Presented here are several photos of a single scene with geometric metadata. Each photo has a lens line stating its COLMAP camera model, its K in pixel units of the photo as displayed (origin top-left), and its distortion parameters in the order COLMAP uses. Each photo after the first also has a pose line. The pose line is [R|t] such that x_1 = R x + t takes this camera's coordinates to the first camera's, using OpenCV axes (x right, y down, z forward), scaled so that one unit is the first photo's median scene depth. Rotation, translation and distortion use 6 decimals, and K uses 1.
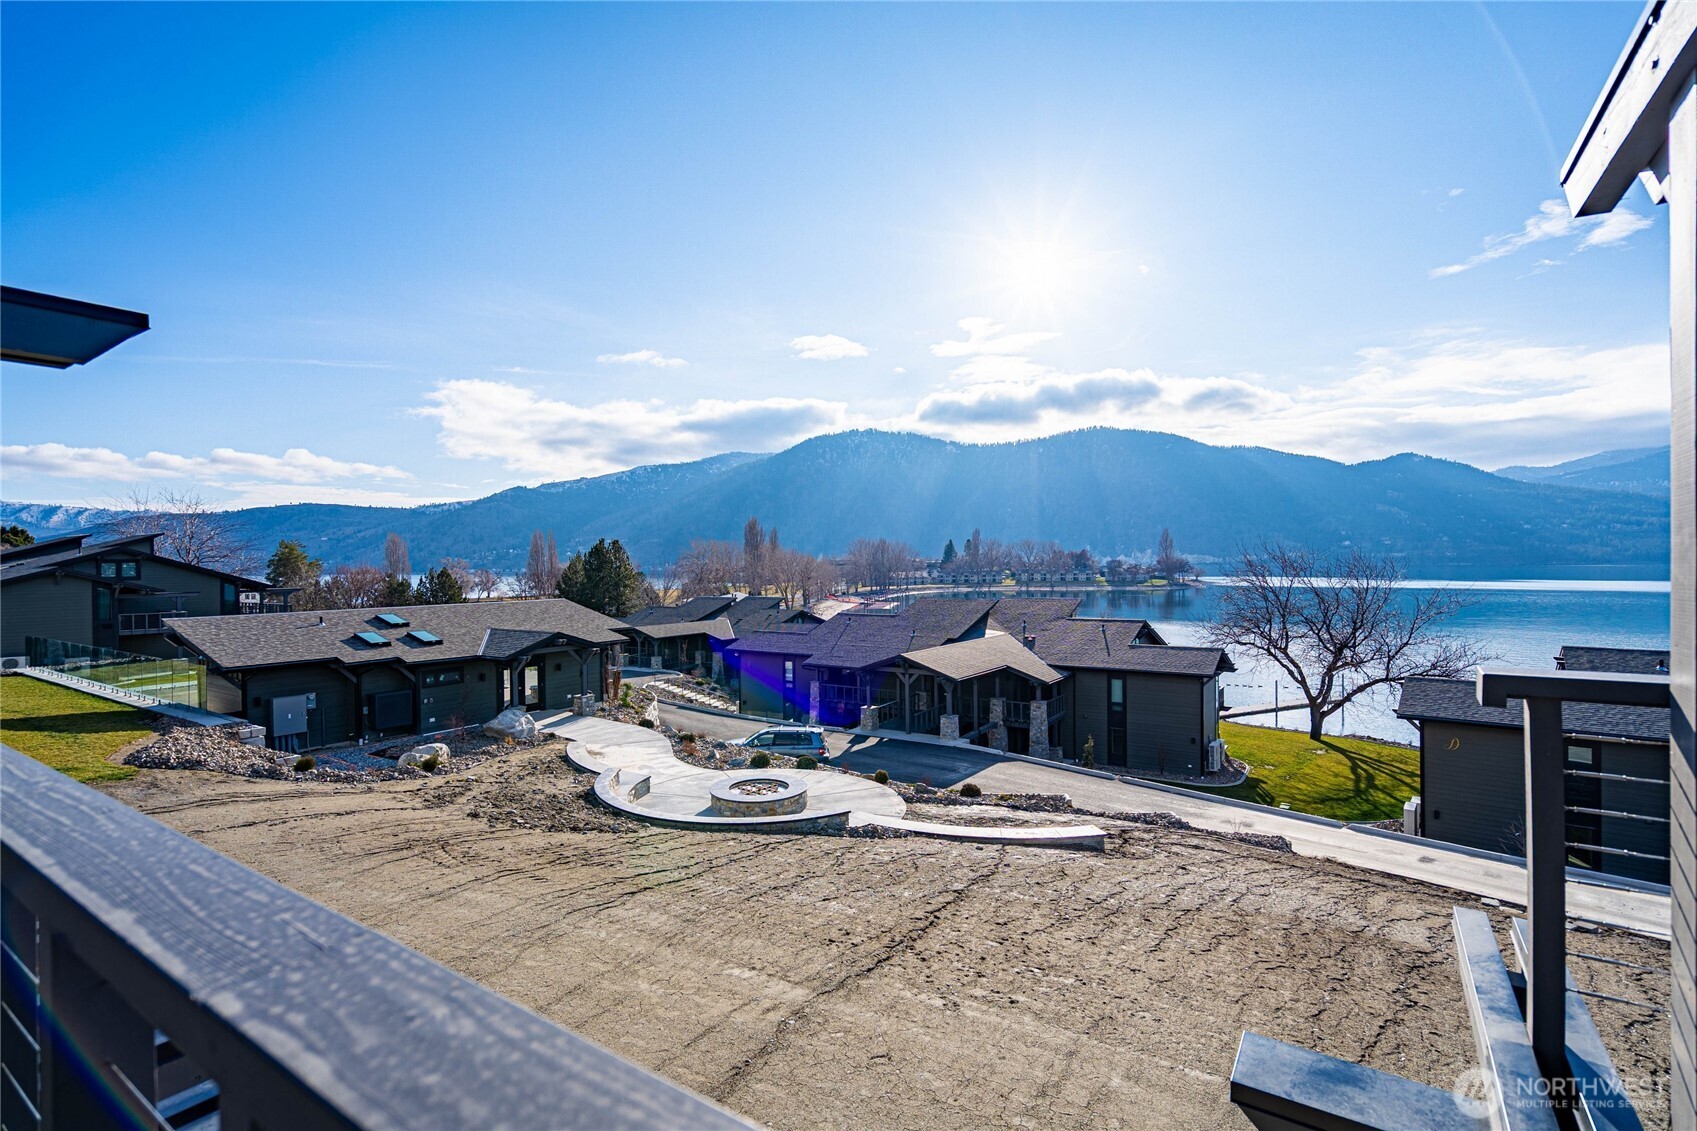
lens RADIAL K [[775.9, 0, 882.0], [0, 775.9, 555.9], [0, 0, 1]] dist [-0.017215, 0.003805]
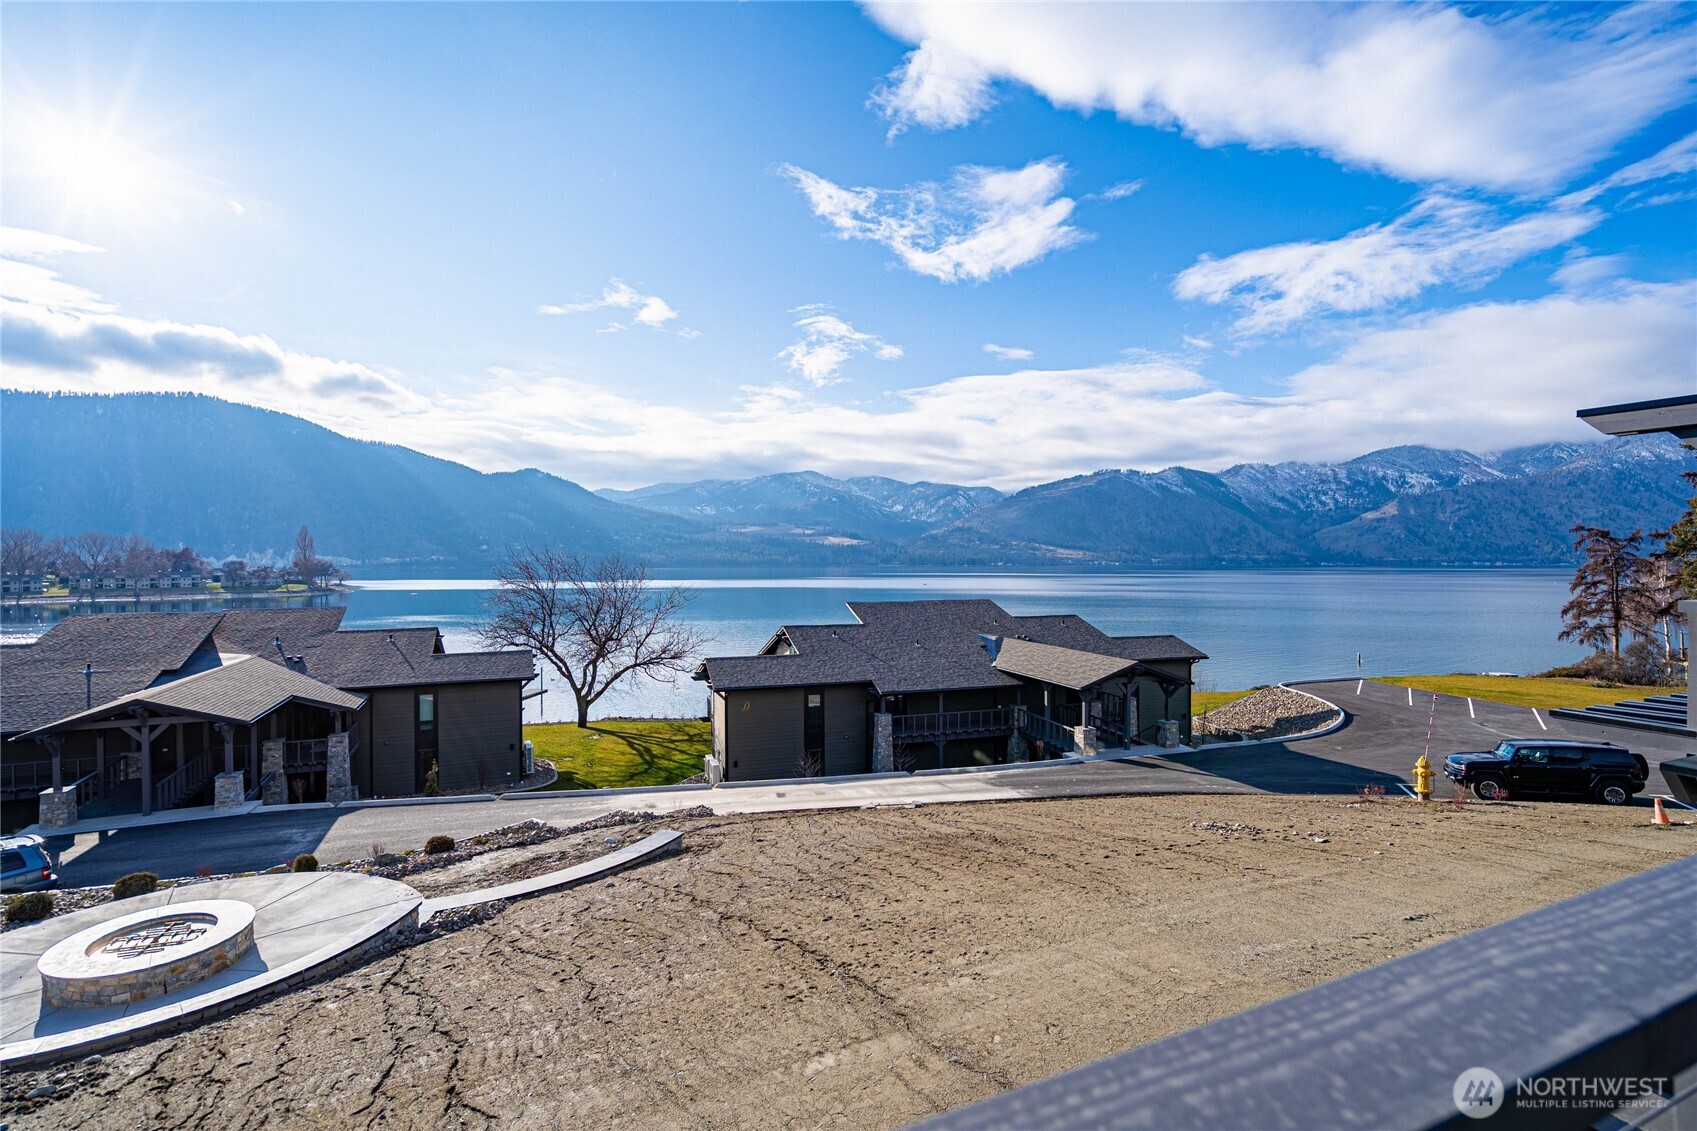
lens RADIAL K [[775.9, 0, 833.4], [0, 775.9, 560.0], [0, 0, 1]] dist [-0.017215, 0.003805]
pose [[0.543750, 0.010309, 0.839184, -0.090450], [-0.011376, 0.999923, -0.004913, 0.001277], [-0.839170, -0.006876, 0.543825, 0.057728]]
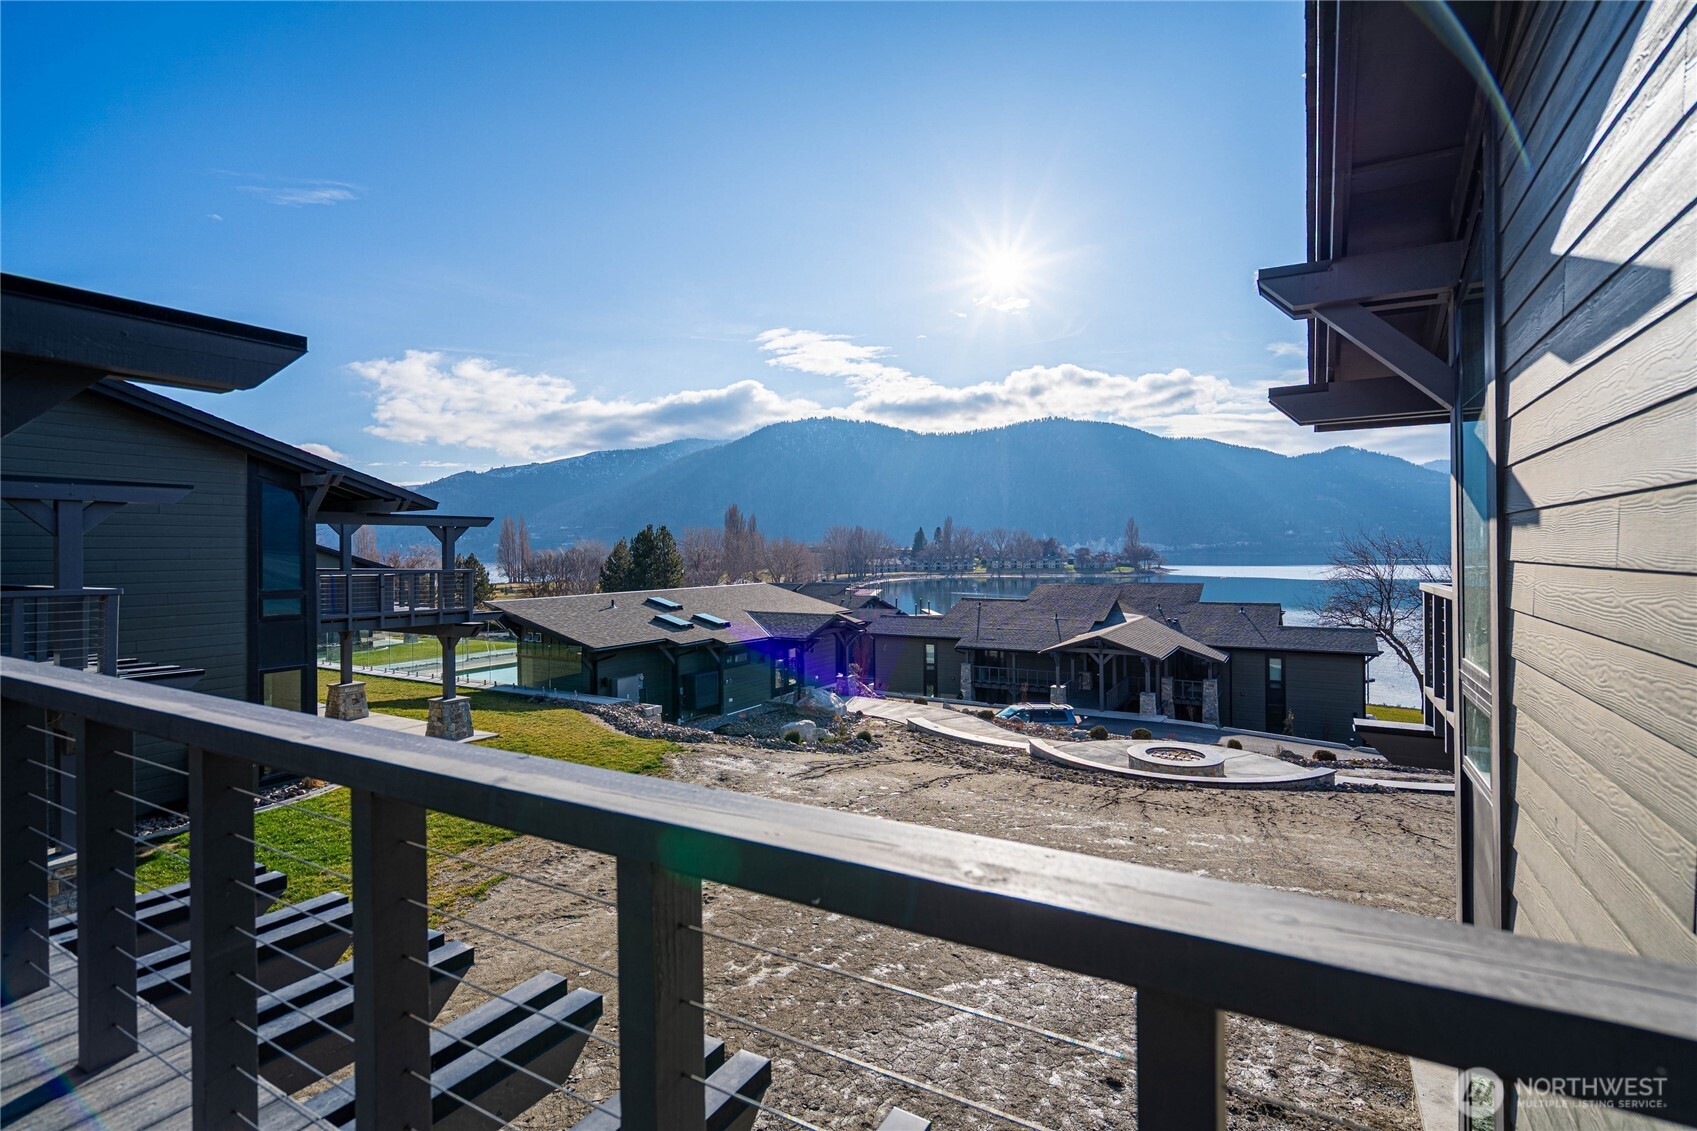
lens RADIAL K [[775.9, 0, 843.7], [0, 775.9, 553.2], [0, 0, 1]] dist [-0.017215, 0.003805]
pose [[0.998681, 0.002257, 0.051289, -0.161946], [-0.002873, 0.999925, 0.011943, 0.001835], [-0.051258, -0.012074, 0.998612, -0.010681]]
